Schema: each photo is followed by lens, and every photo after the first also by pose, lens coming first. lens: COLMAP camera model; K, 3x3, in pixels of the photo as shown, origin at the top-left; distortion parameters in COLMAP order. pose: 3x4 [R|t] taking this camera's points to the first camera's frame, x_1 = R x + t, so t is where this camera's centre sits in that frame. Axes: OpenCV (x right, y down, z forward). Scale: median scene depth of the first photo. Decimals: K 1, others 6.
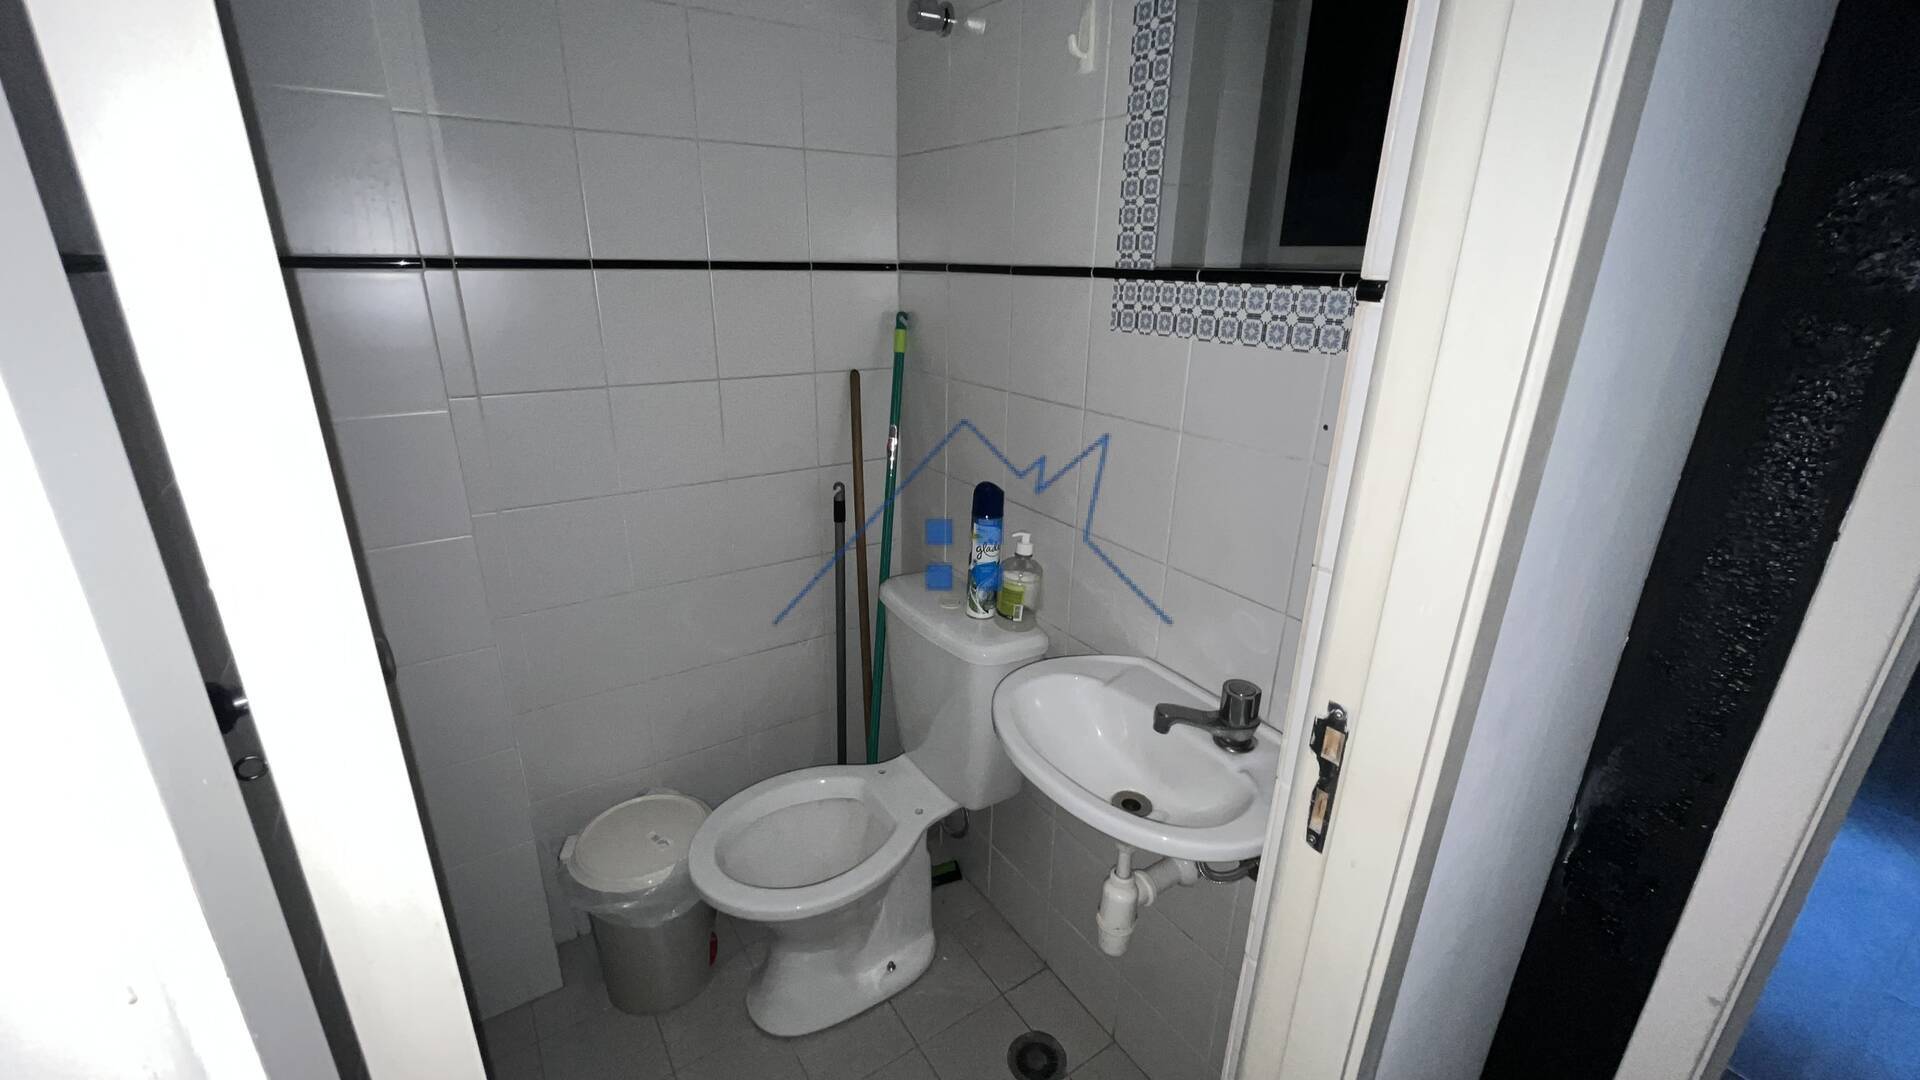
lens RADIAL K [[792.4, 0, 959.8], [0, 792.4, 545.9], [0, 0, 1]] dist [-0.011185, 0.000996]
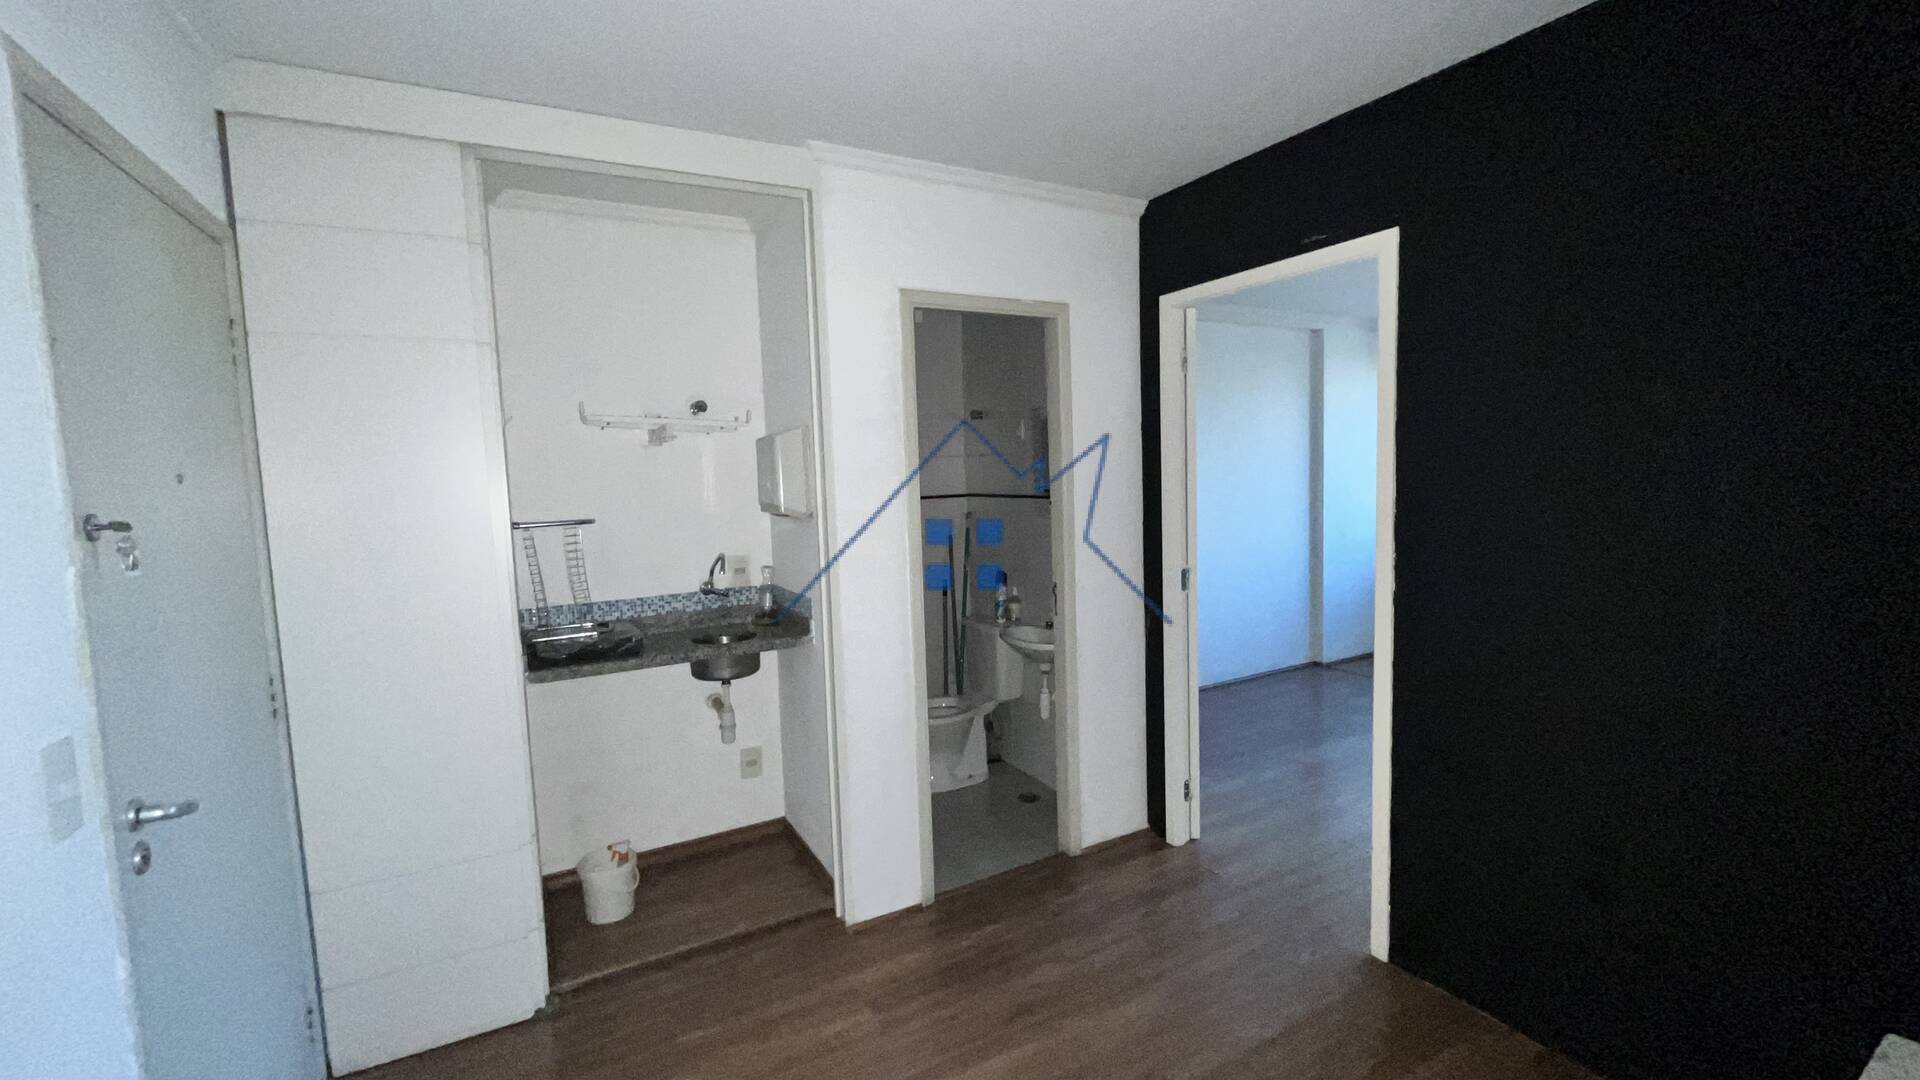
lens RADIAL K [[792.4, 0, 961.0], [0, 792.4, 523.2], [0, 0, 1]] dist [-0.011185, 0.000996]
pose [[0.995930, -0.040832, -0.080352, 0.146384], [0.017224, 0.961287, -0.275010, 0.607356], [0.088471, 0.272507, 0.958078, -1.987308]]
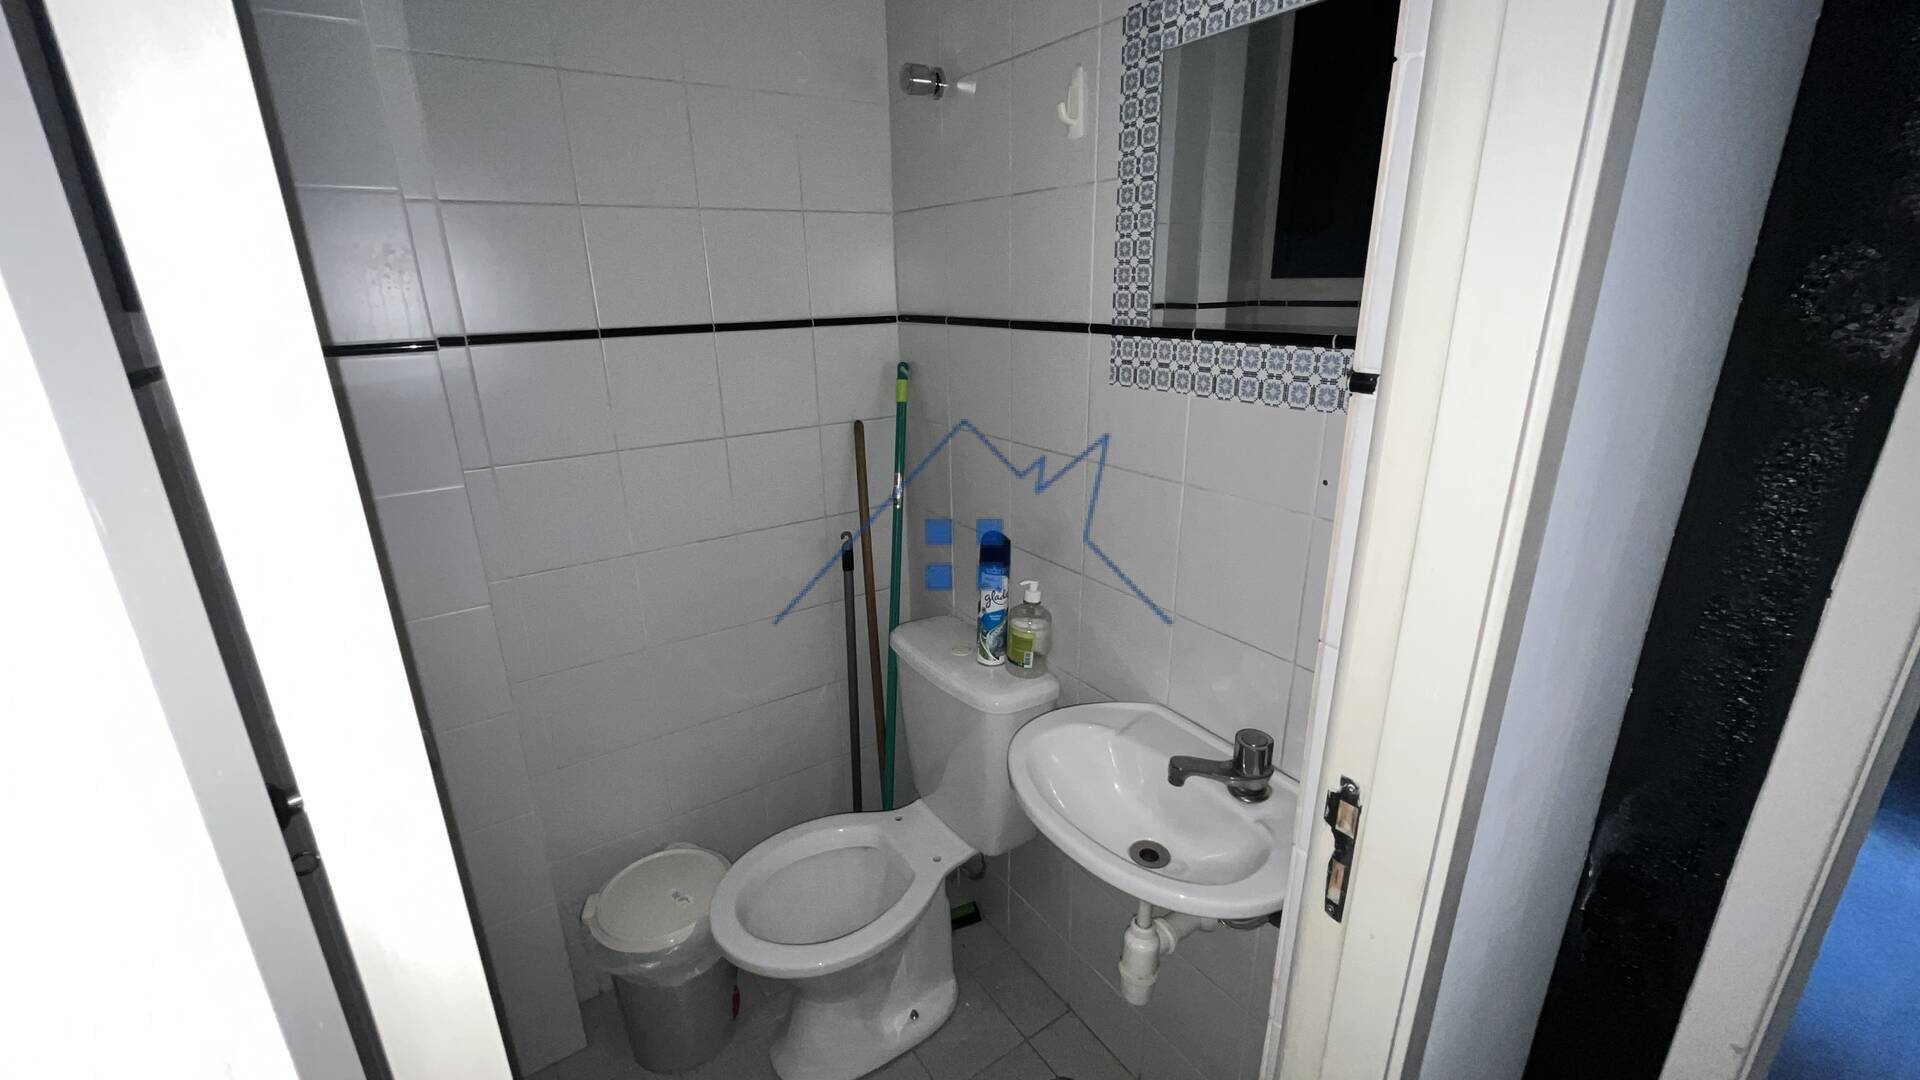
lens RADIAL K [[792.4, 0, 959.7], [0, 792.4, 545.8], [0, 0, 1]] dist [-0.011185, 0.000996]
pose [[0.999379, -0.035015, -0.003848, -0.006241], [0.034909, 0.999082, -0.024814, -0.045359], [0.004713, 0.024665, 0.999685, -0.016531]]
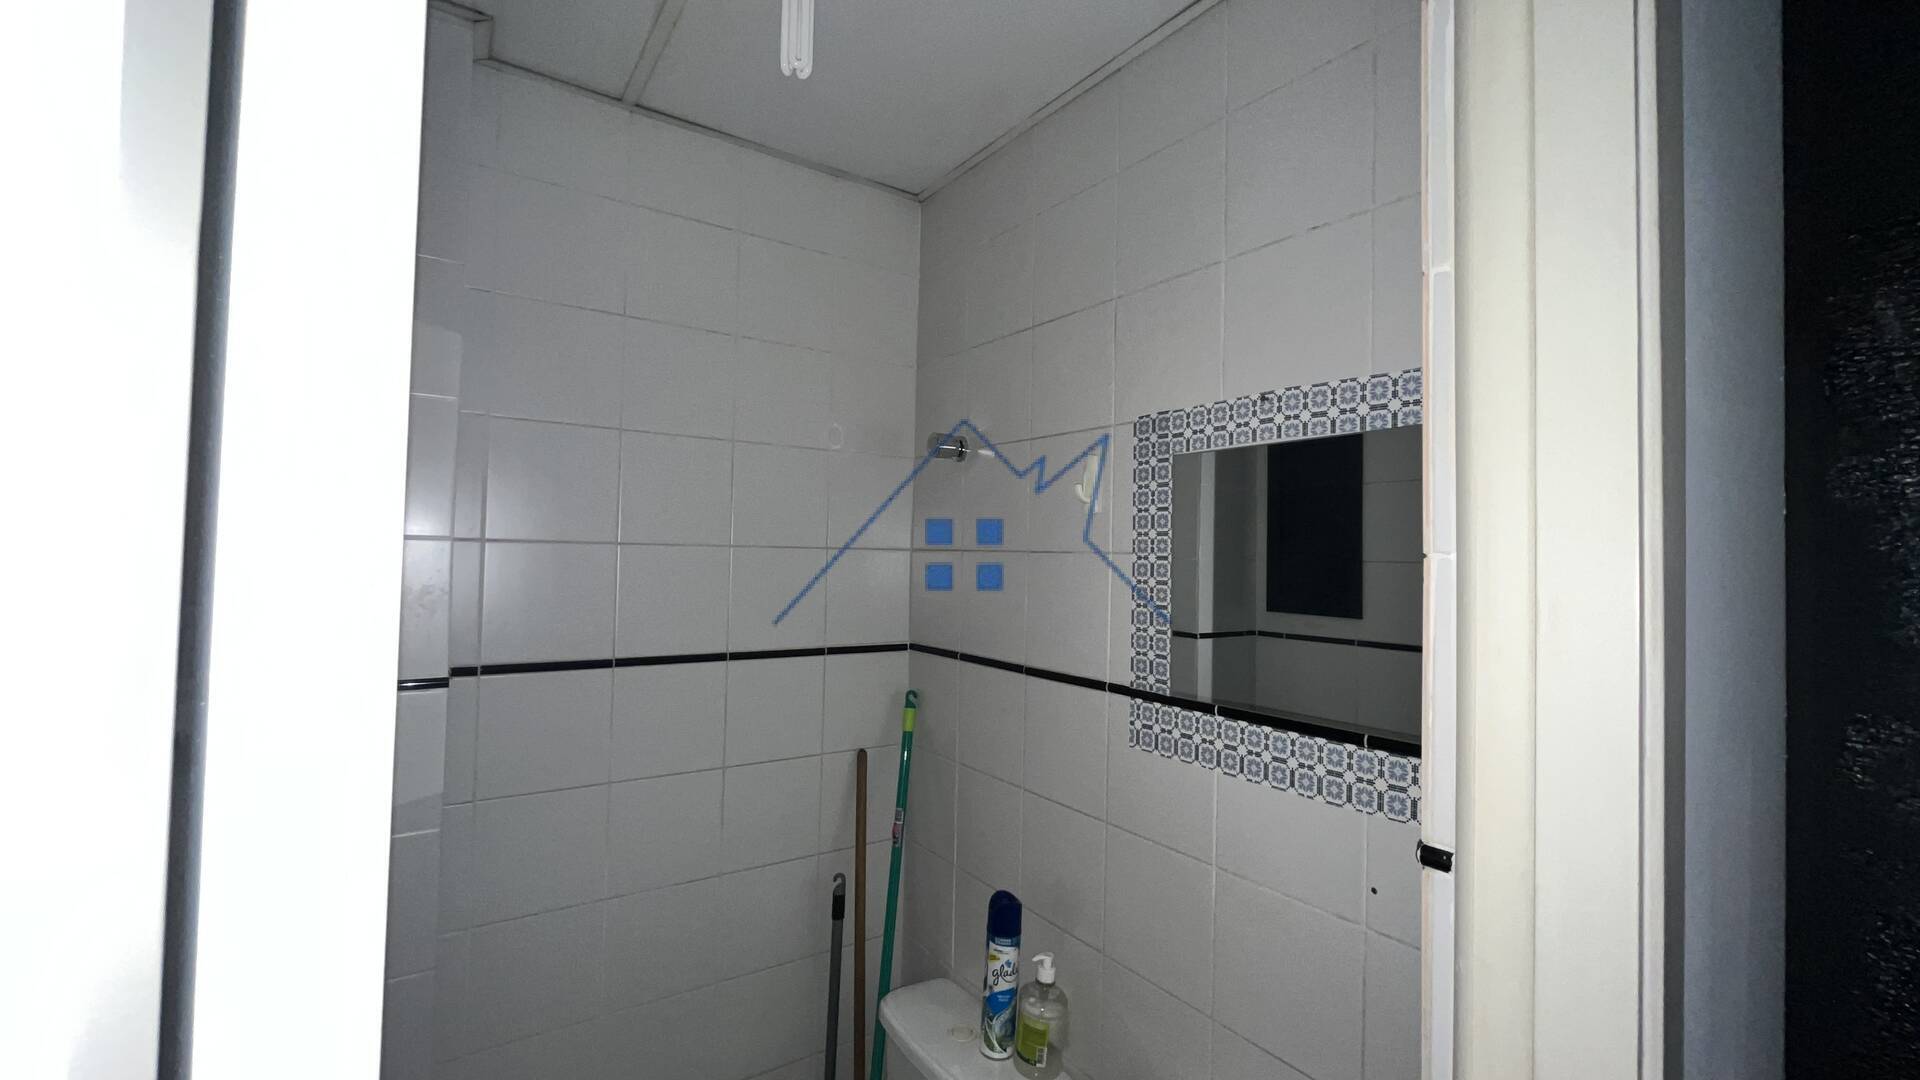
lens RADIAL K [[792.4, 0, 963.4], [0, 792.4, 531.9], [0, 0, 1]] dist [-0.011185, 0.000996]
pose [[0.999761, 0.009213, 0.019842, -0.041018], [-0.001123, 0.927417, -0.374027, -0.148212], [-0.021847, 0.373915, 0.927206, -0.022799]]
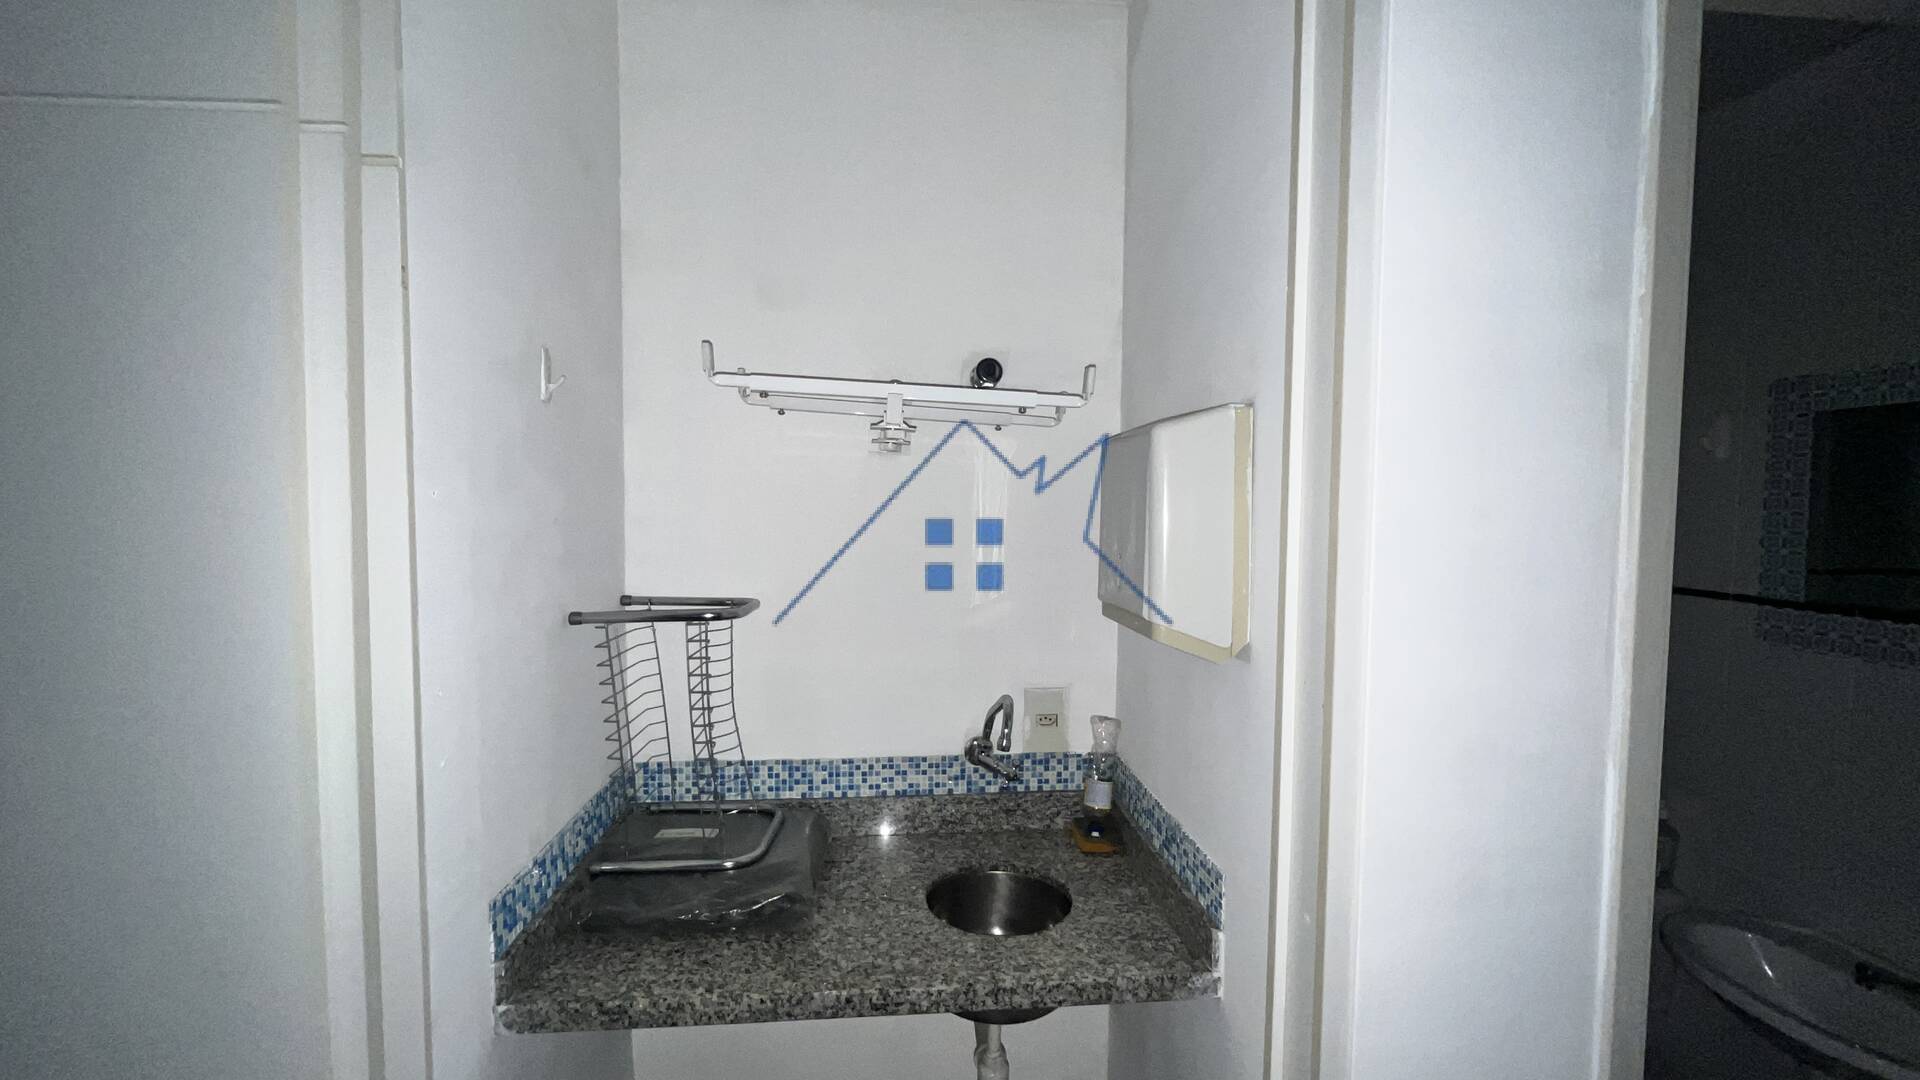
lens RADIAL K [[792.4, 0, 974.2], [0, 792.4, 541.3], [0, 0, 1]] dist [-0.011185, 0.000996]
pose [[0.889965, 0.013975, -0.455814, -0.351101], [-0.147985, 0.954289, -0.259678, 0.083997], [0.431349, 0.298558, 0.851352, -0.656751]]
